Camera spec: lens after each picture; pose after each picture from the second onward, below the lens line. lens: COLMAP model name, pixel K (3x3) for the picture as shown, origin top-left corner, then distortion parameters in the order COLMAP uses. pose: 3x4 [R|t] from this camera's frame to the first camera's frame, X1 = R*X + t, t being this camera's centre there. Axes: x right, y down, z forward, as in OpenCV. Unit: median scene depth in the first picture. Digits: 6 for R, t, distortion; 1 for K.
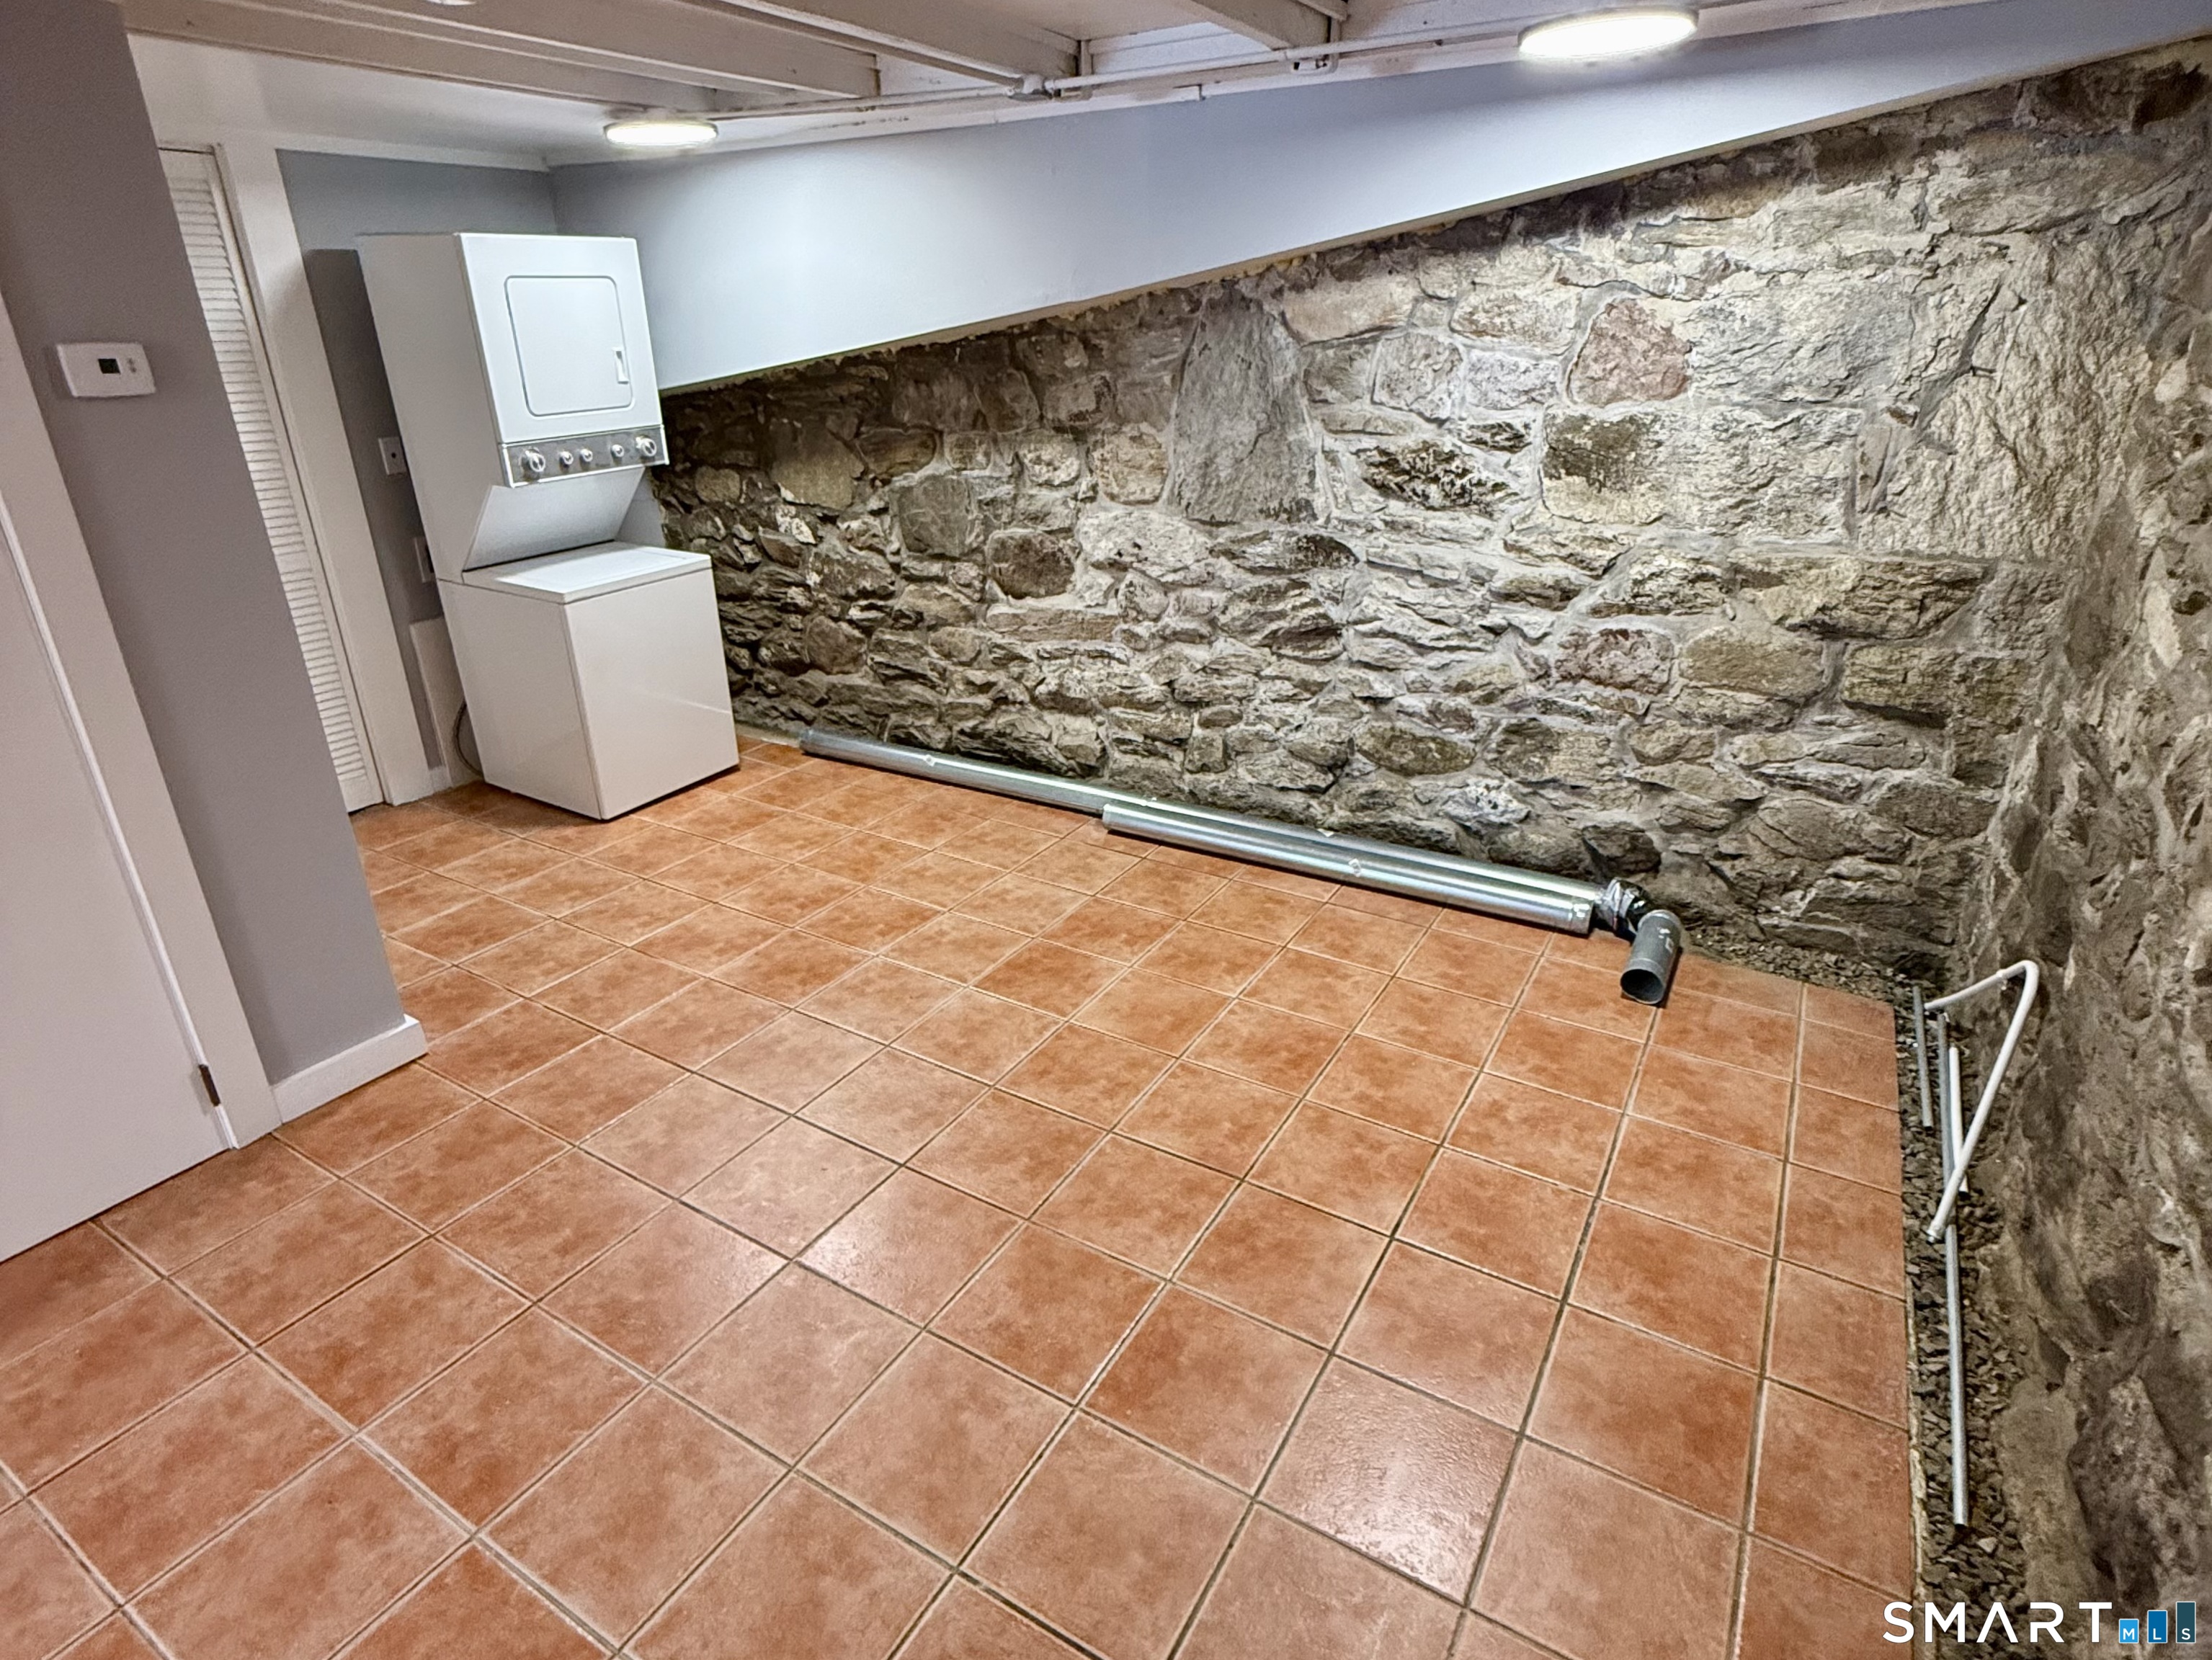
lens RADIAL K [[1141.9, 0, 1103.0], [0, 1141.9, 844.1], [0, 0, 1]] dist [-0.000904, 0.000117]
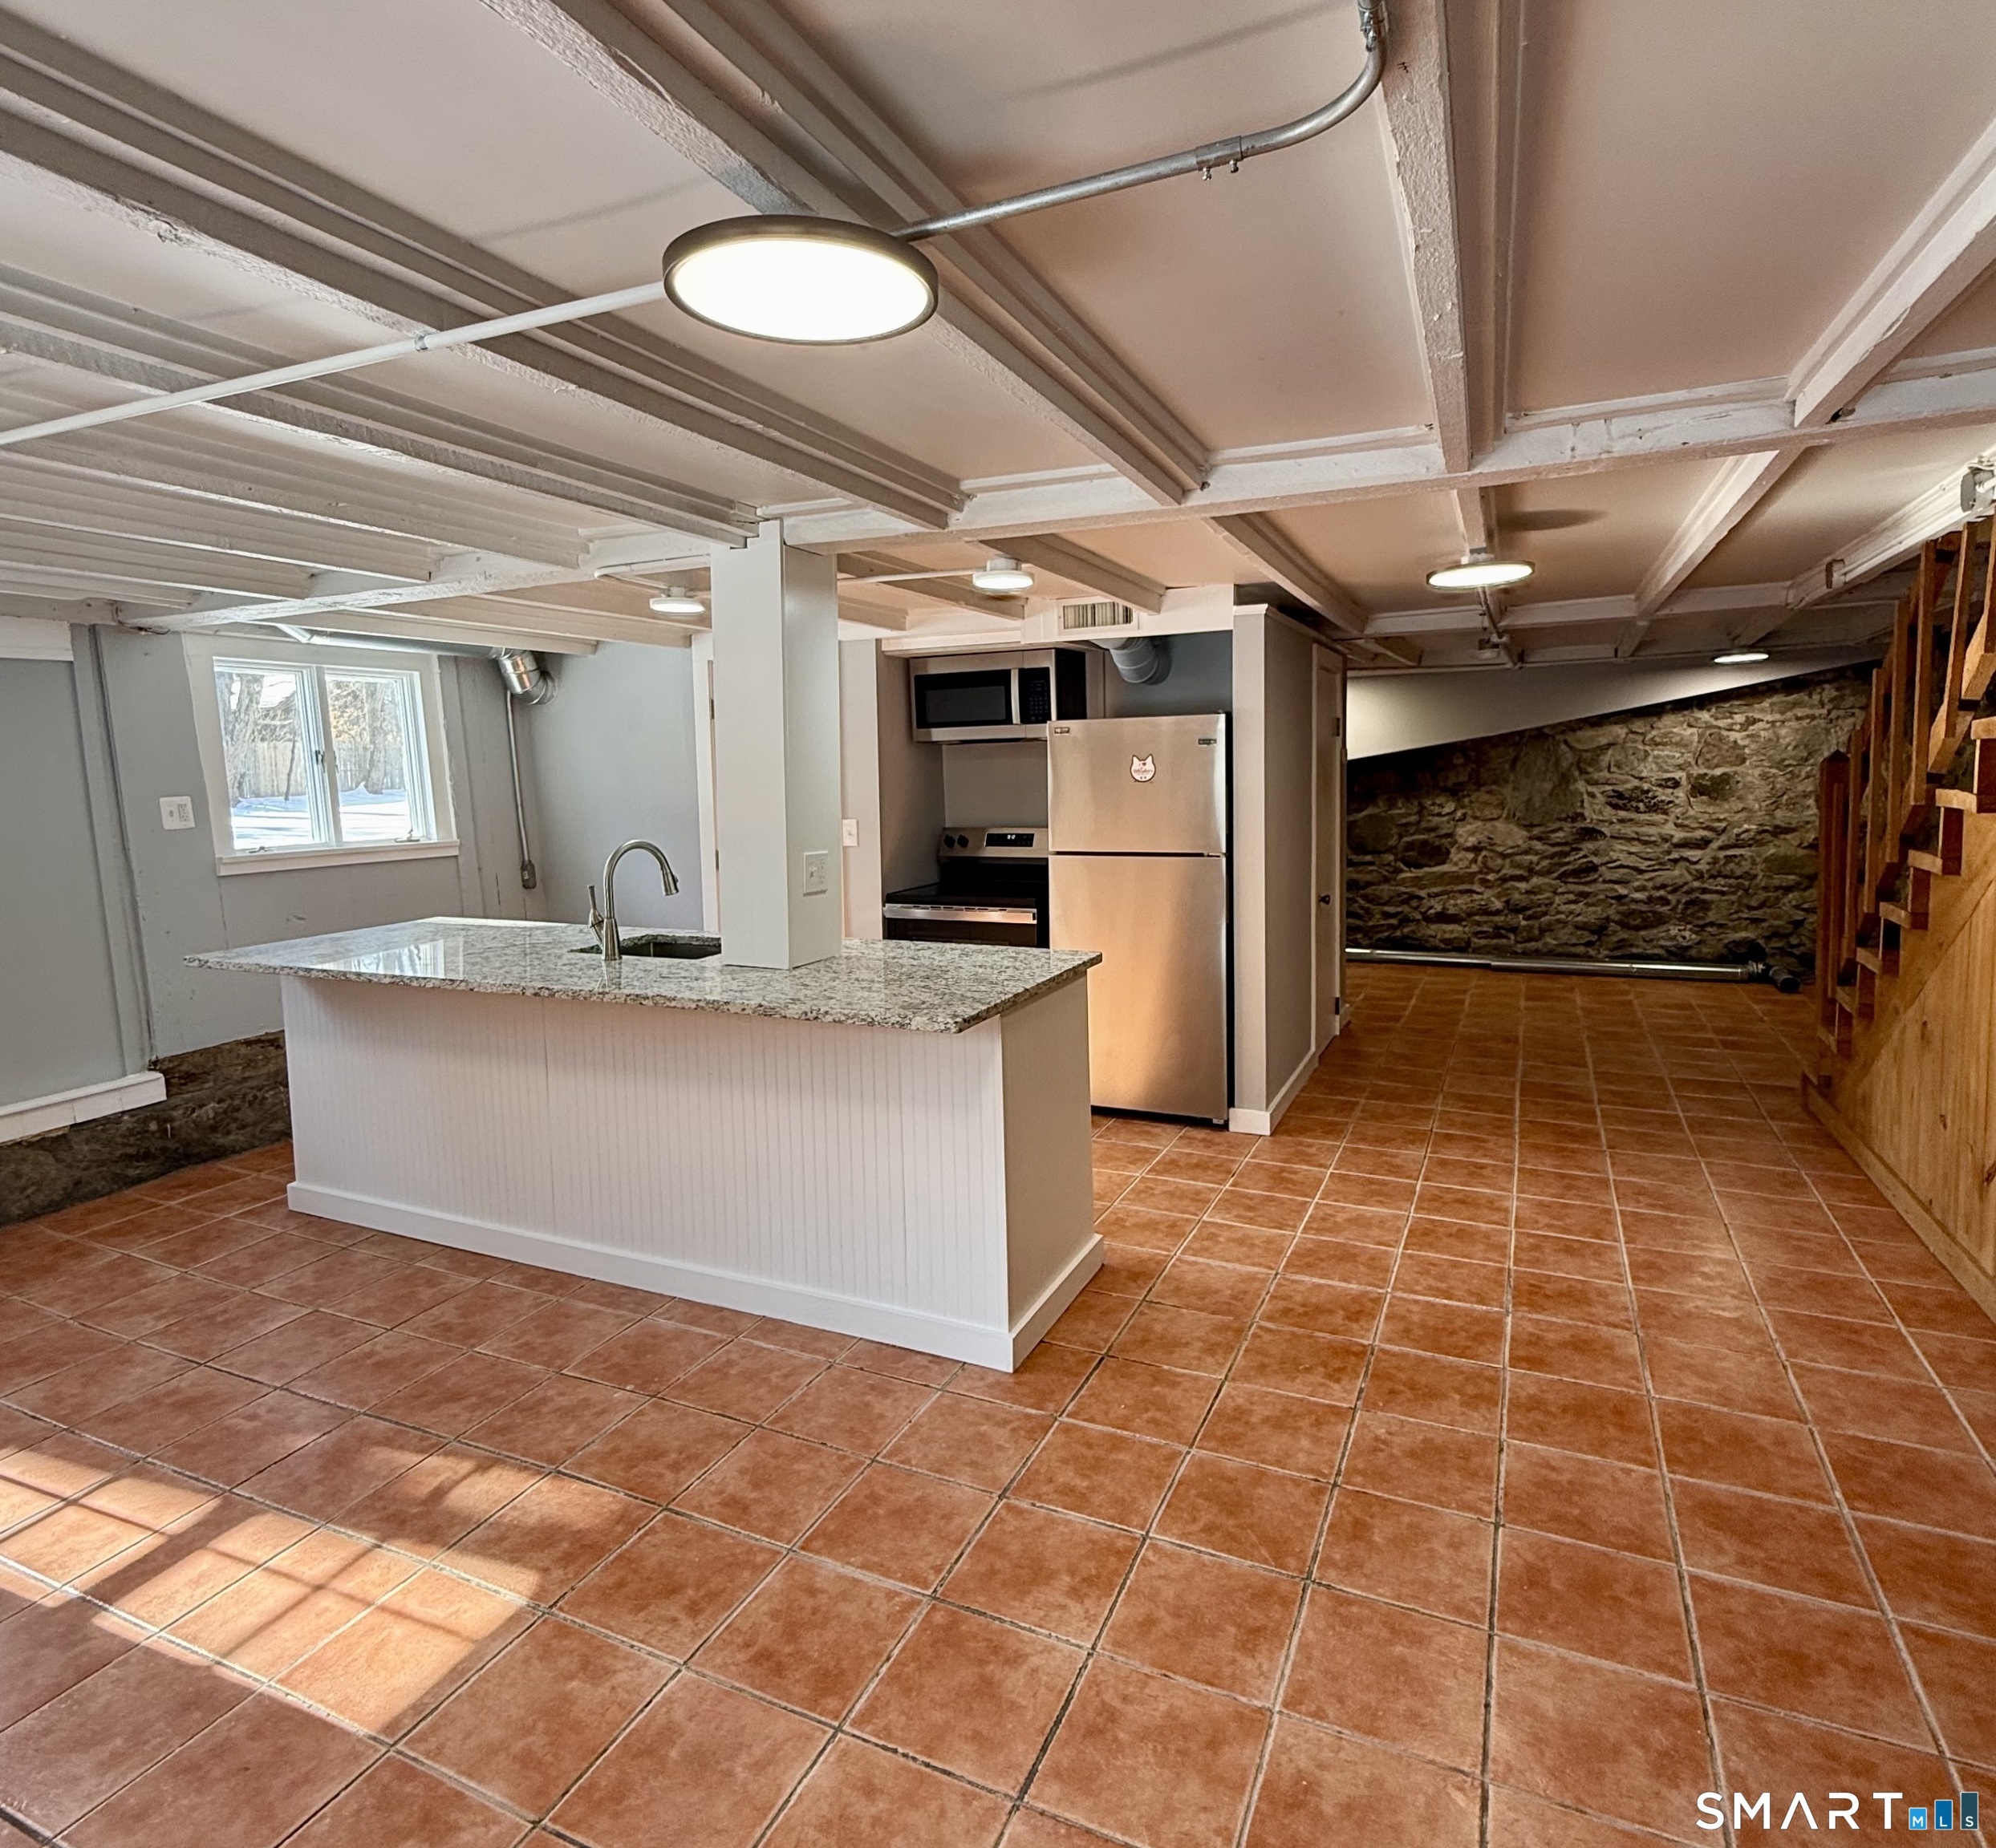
lens RADIAL K [[1130.8, 0, 995.7], [0, 1130.8, 909.2], [0, 0, 1]] dist [-0.000463, -0.000167]
pose [[0.992950, -0.027059, 0.115407, -1.276020], [0.061571, 0.949692, -0.307072, 0.520303], [-0.101292, 0.312013, 0.944663, -0.996491]]
